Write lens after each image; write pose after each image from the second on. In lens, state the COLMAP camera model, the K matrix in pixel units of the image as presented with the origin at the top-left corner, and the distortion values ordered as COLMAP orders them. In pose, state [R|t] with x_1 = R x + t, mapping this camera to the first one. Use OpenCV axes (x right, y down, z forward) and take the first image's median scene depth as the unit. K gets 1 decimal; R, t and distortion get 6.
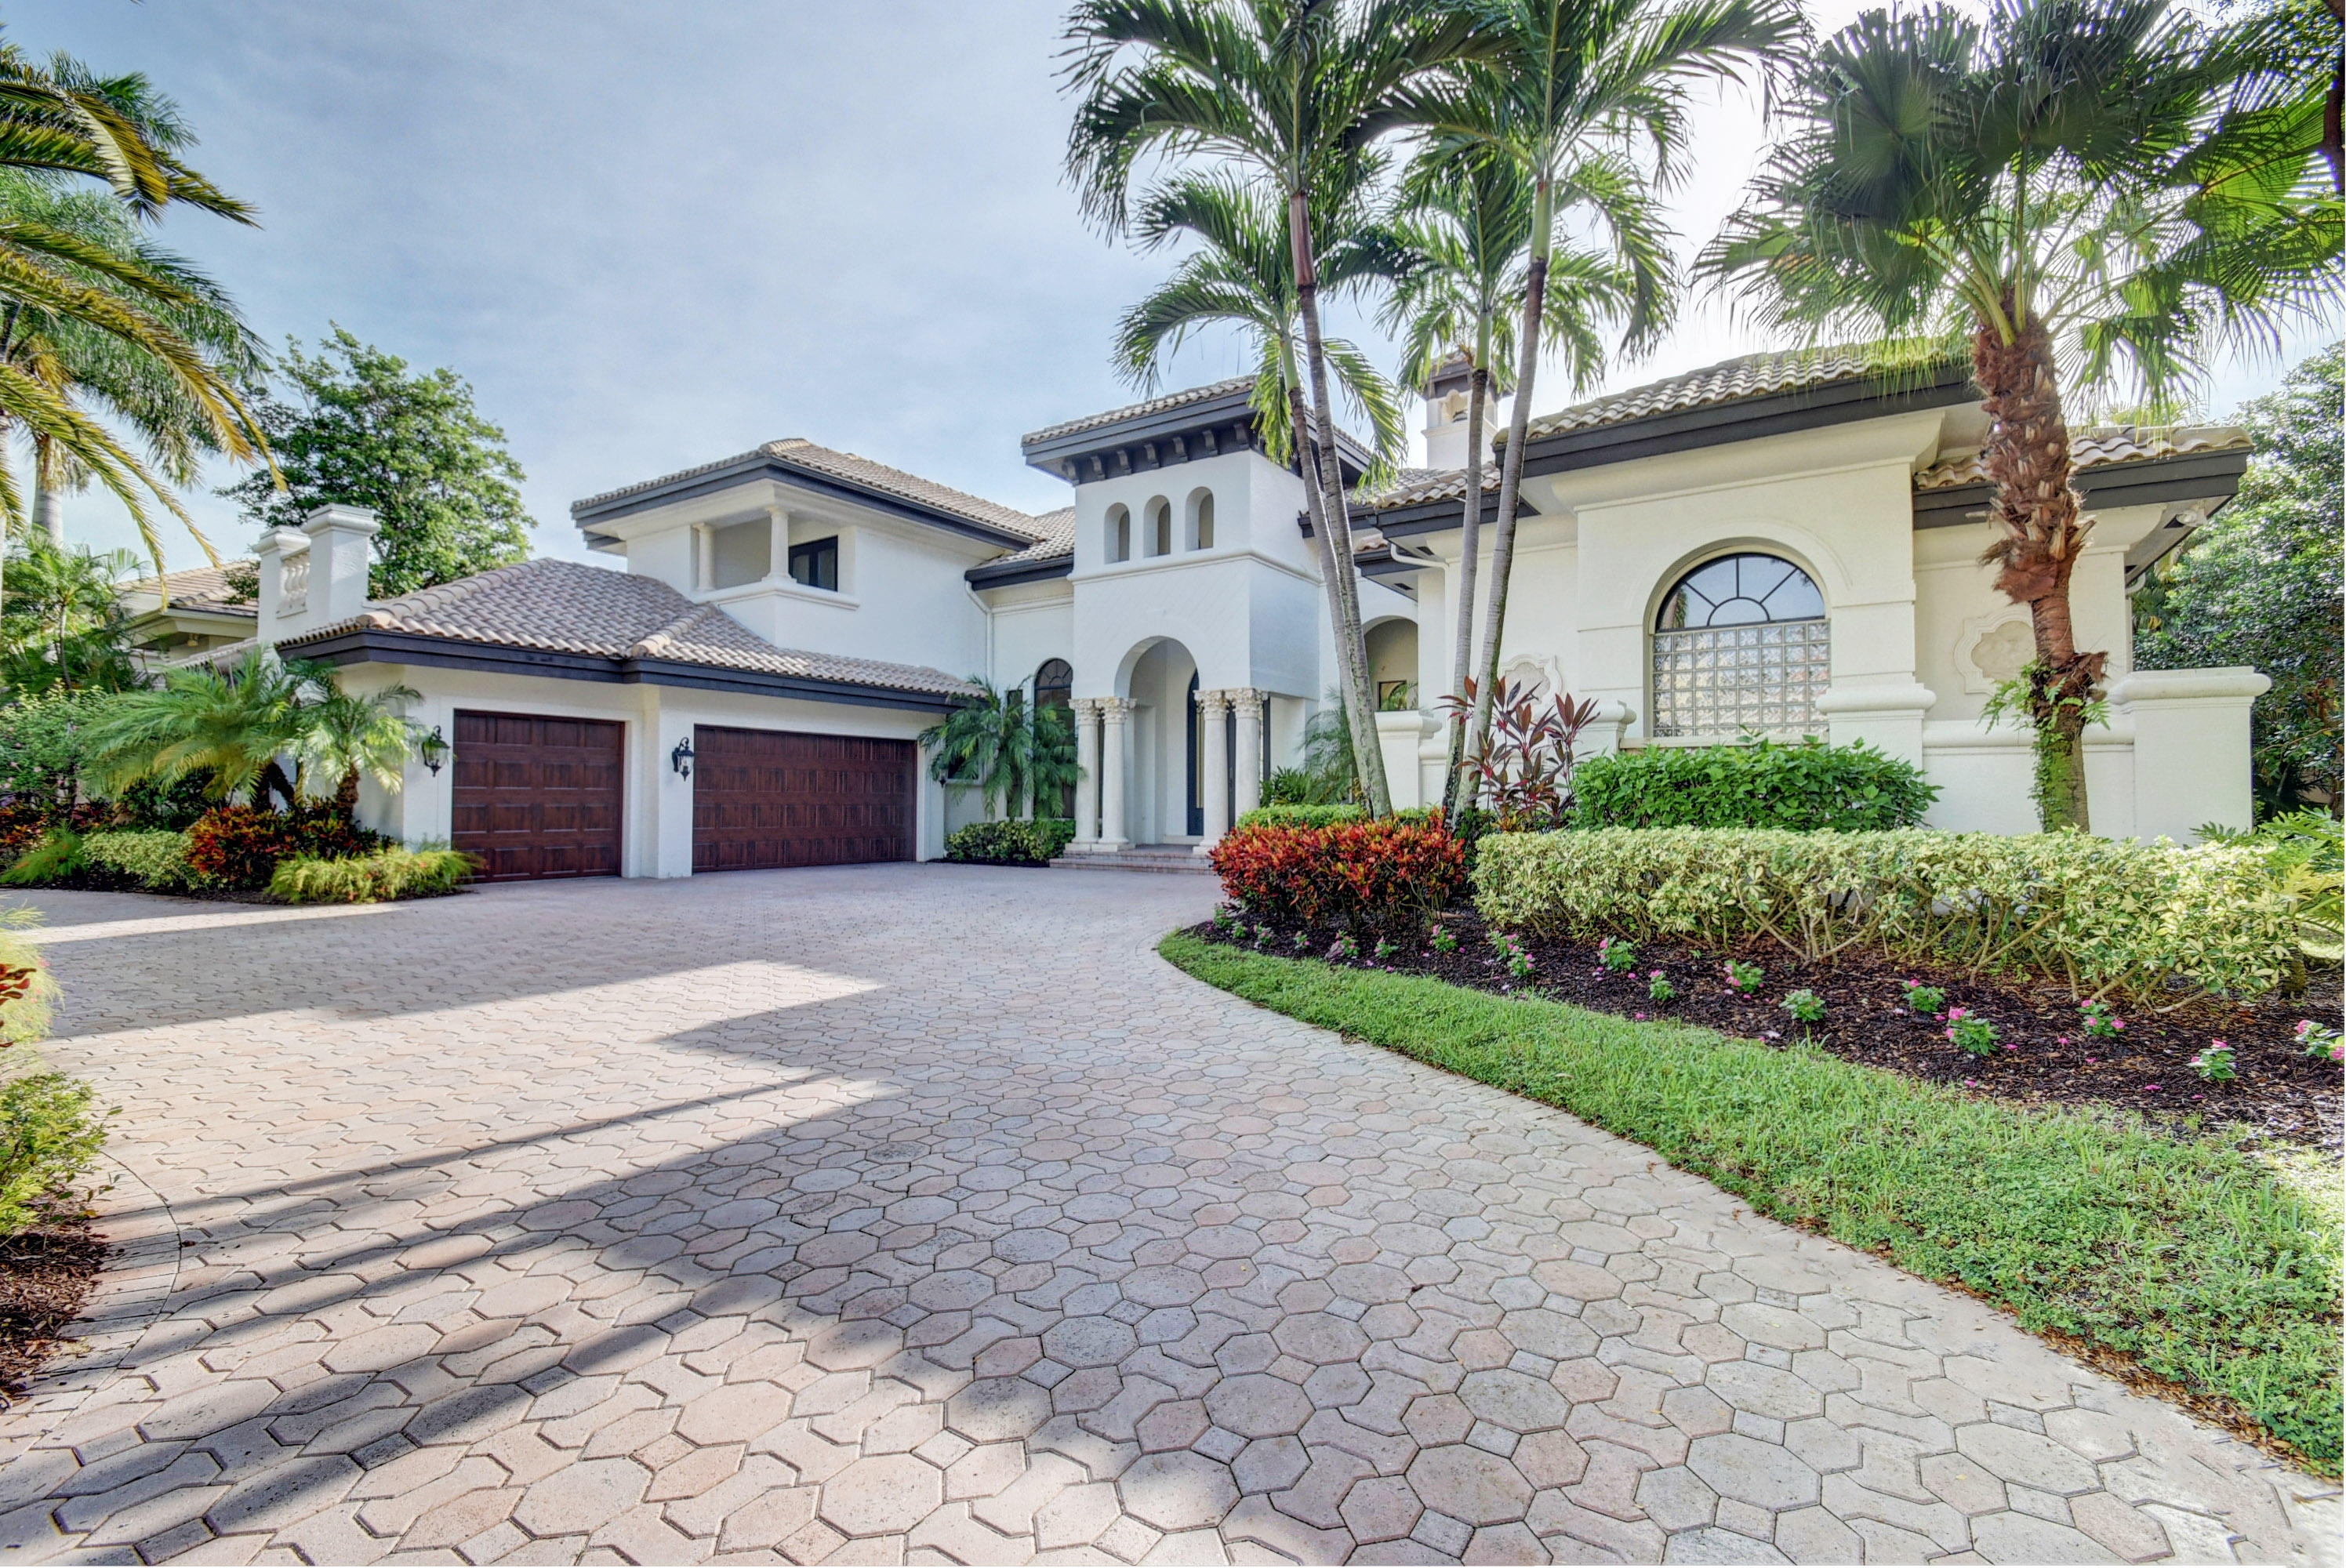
lens RADIAL K [[1032.6, 0, 1179.6], [0, 1032.6, 785.0], [0, 0, 1]] dist [0.005231, -0.010494]
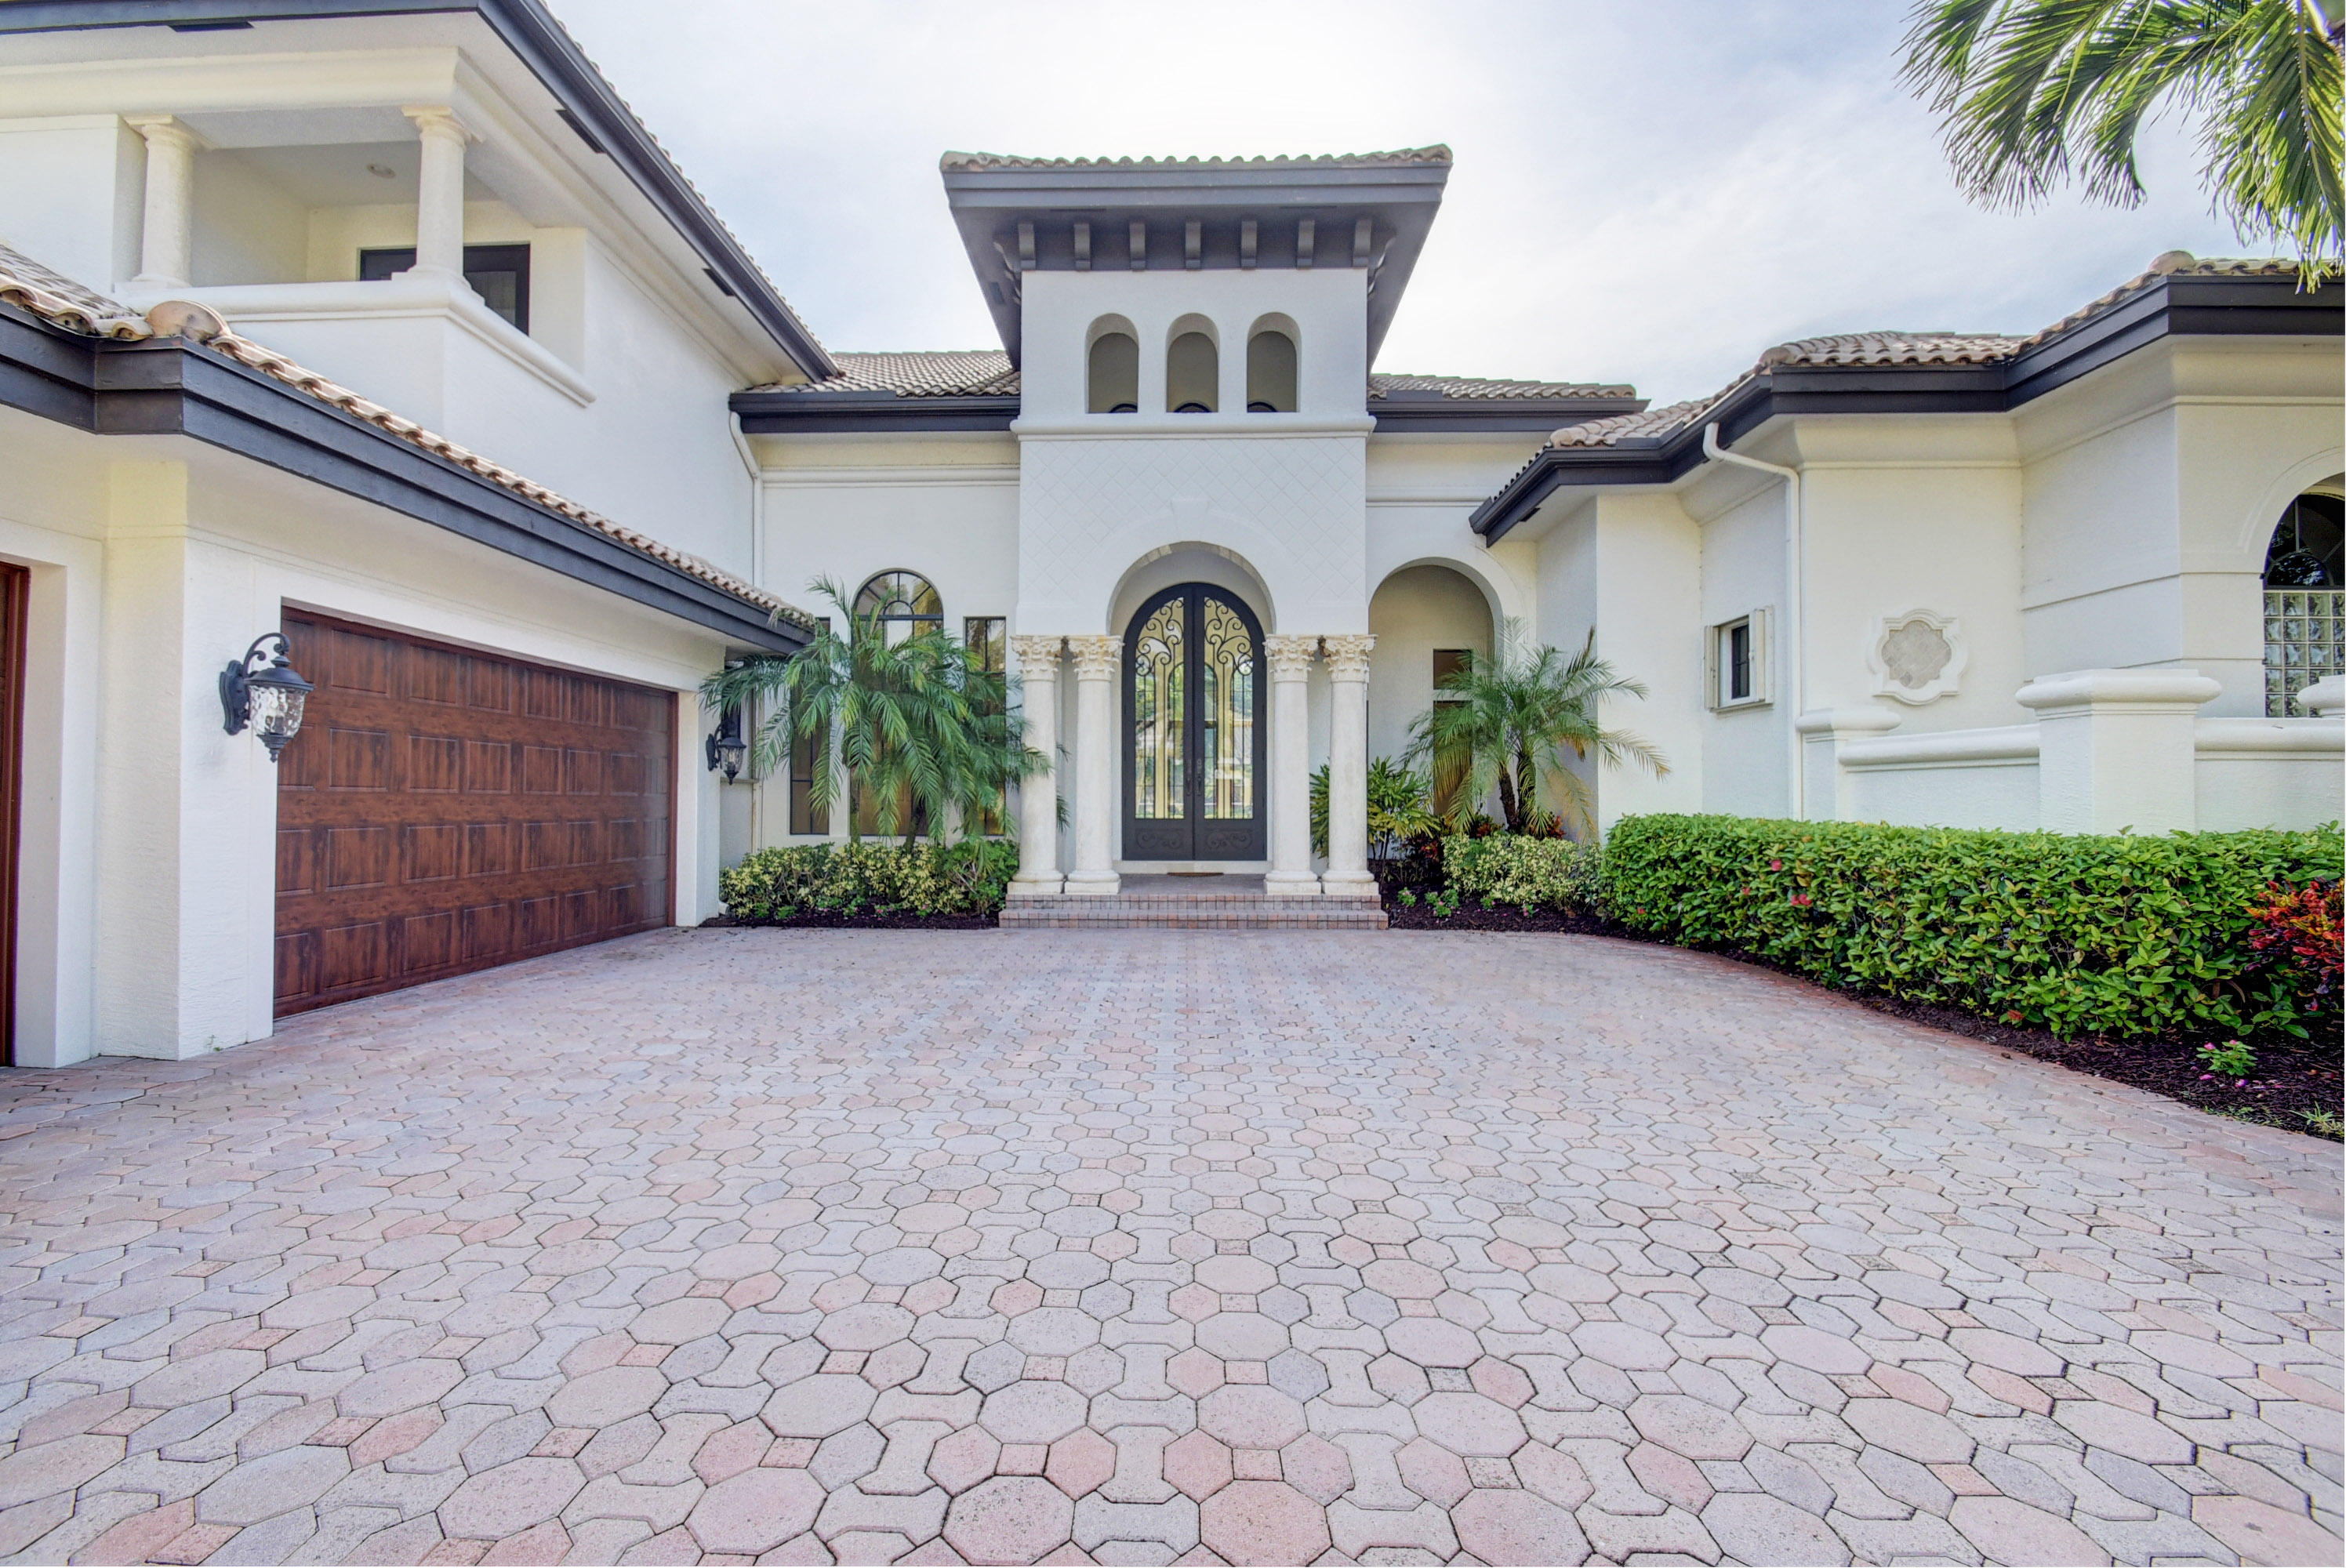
lens RADIAL K [[1032.6, 0, 1171.8], [0, 1032.6, 776.5], [0, 0, 1]] dist [0.005231, -0.010494]
pose [[0.845614, 0.013255, 0.533630, -0.343409], [-0.009453, 0.999907, -0.009857, 0.001672], [-0.533711, 0.003291, 0.845660, 0.463562]]
